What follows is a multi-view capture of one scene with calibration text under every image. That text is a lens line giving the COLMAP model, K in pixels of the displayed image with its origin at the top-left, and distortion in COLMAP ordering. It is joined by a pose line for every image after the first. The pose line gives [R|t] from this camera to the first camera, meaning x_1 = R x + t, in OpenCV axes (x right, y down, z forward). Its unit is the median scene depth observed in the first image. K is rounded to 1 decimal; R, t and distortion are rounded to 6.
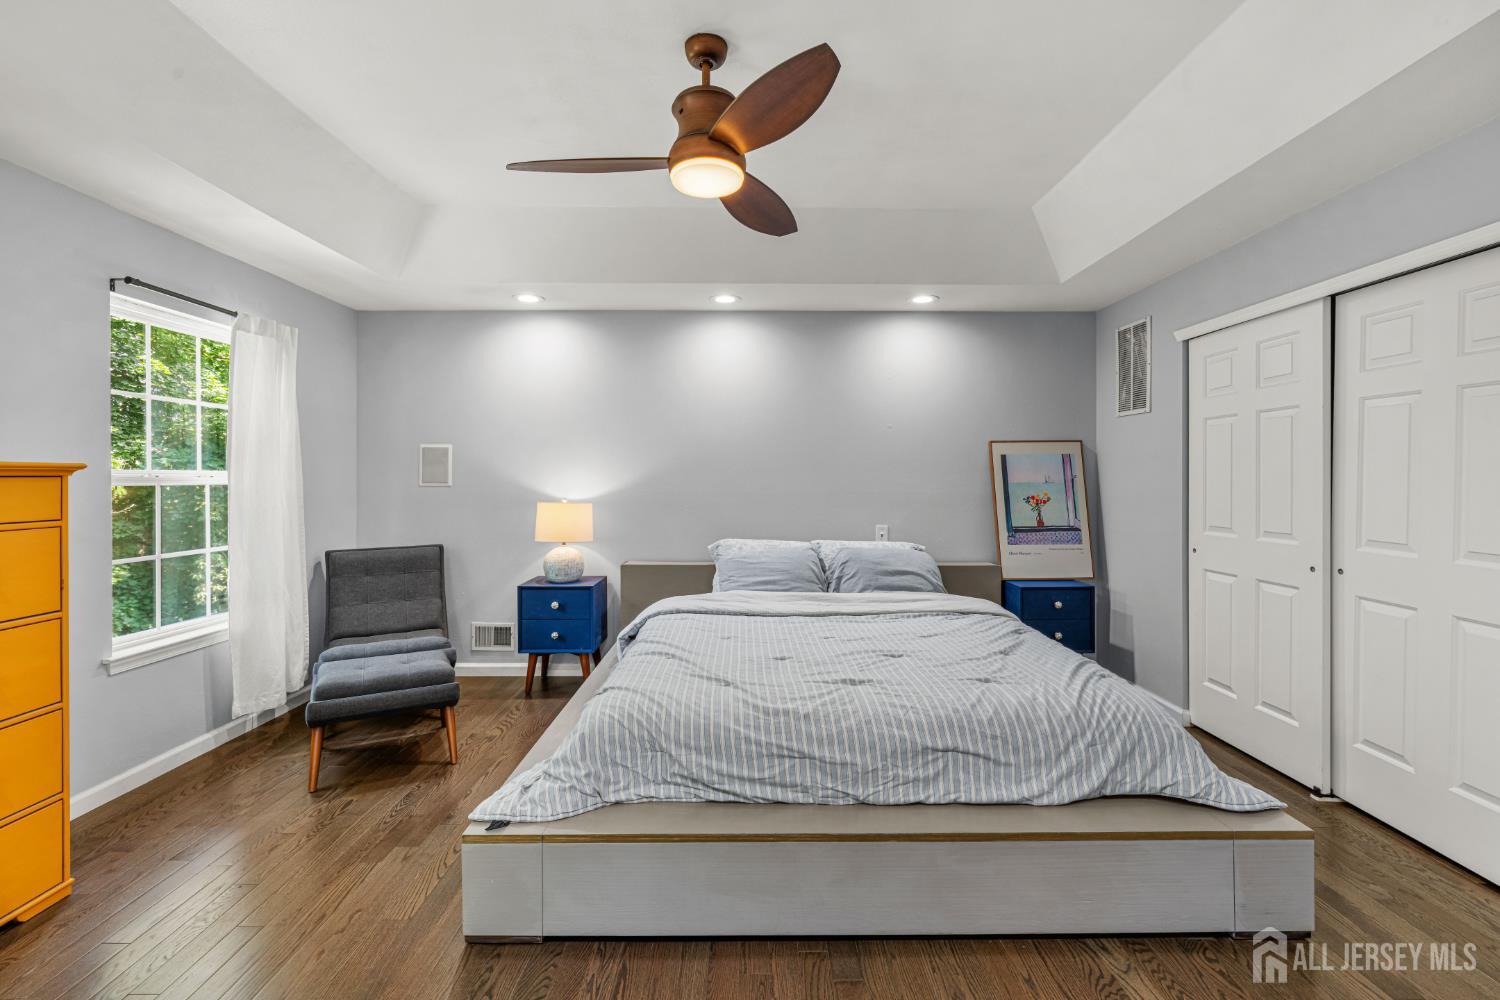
lens RADIAL K [[640.5, 0, 753.4], [0, 640.5, 478.9], [0, 0, 1]] dist [-0.000524, 0.000494]
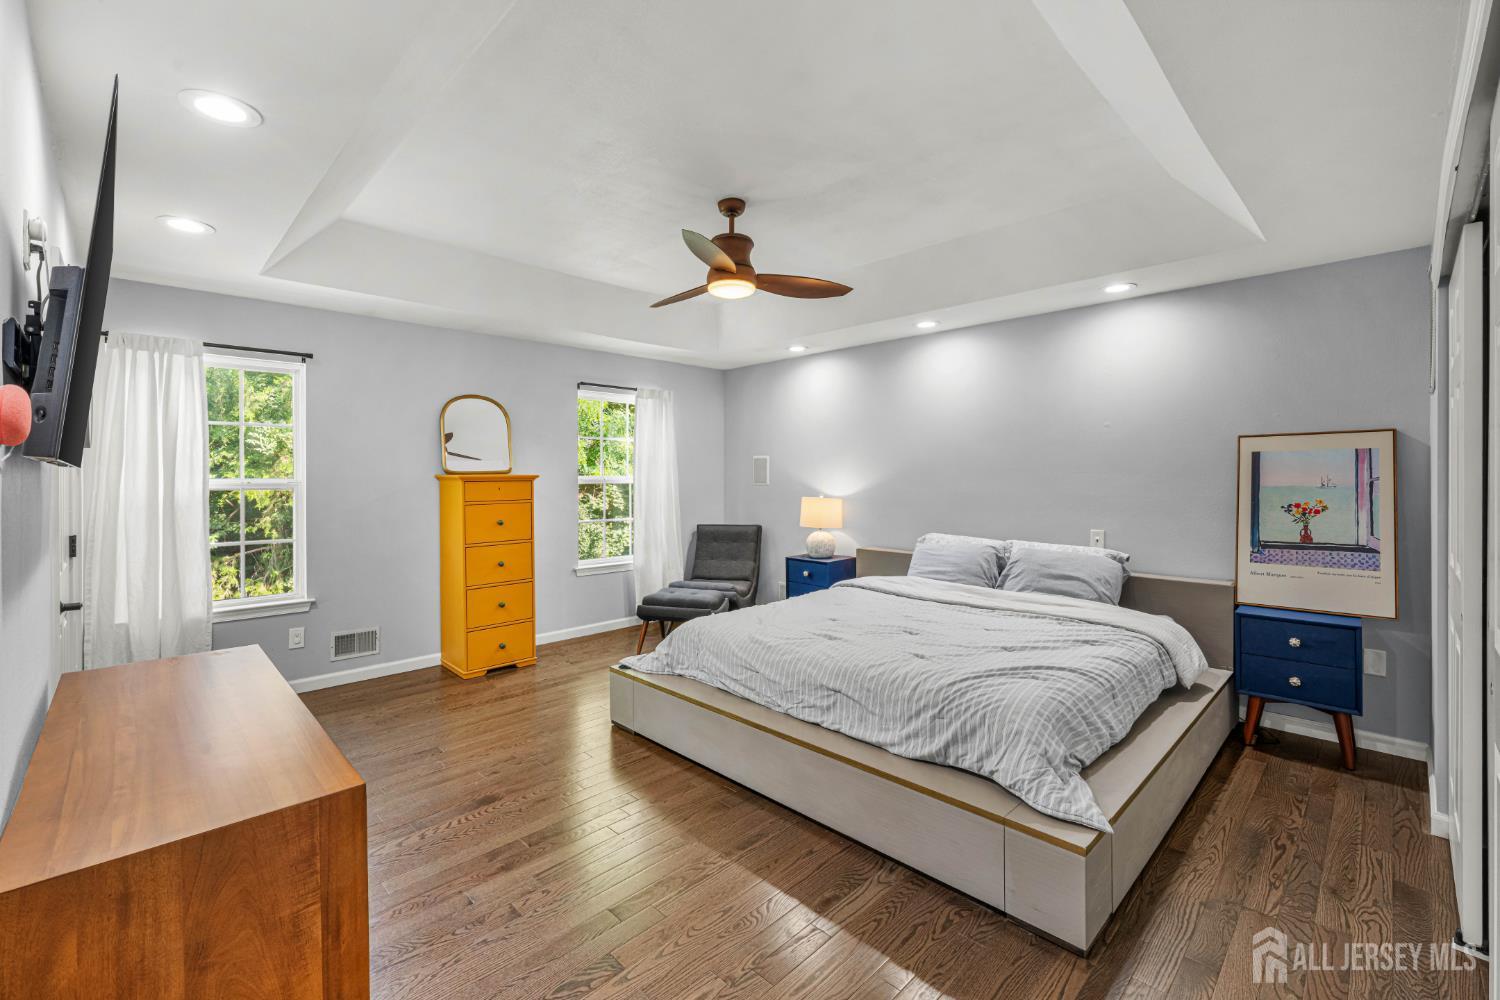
lens RADIAL K [[616.1, 0, 744.4], [0, 616.1, 474.2], [0, 0, 1]] dist [0.002005, 0.000272]
pose [[0.708781, -0.003834, -0.705418, 0.536282], [0.002967, 0.999993, -0.002454, -0.010469], [0.705422, -0.000354, 0.708787, -0.017088]]
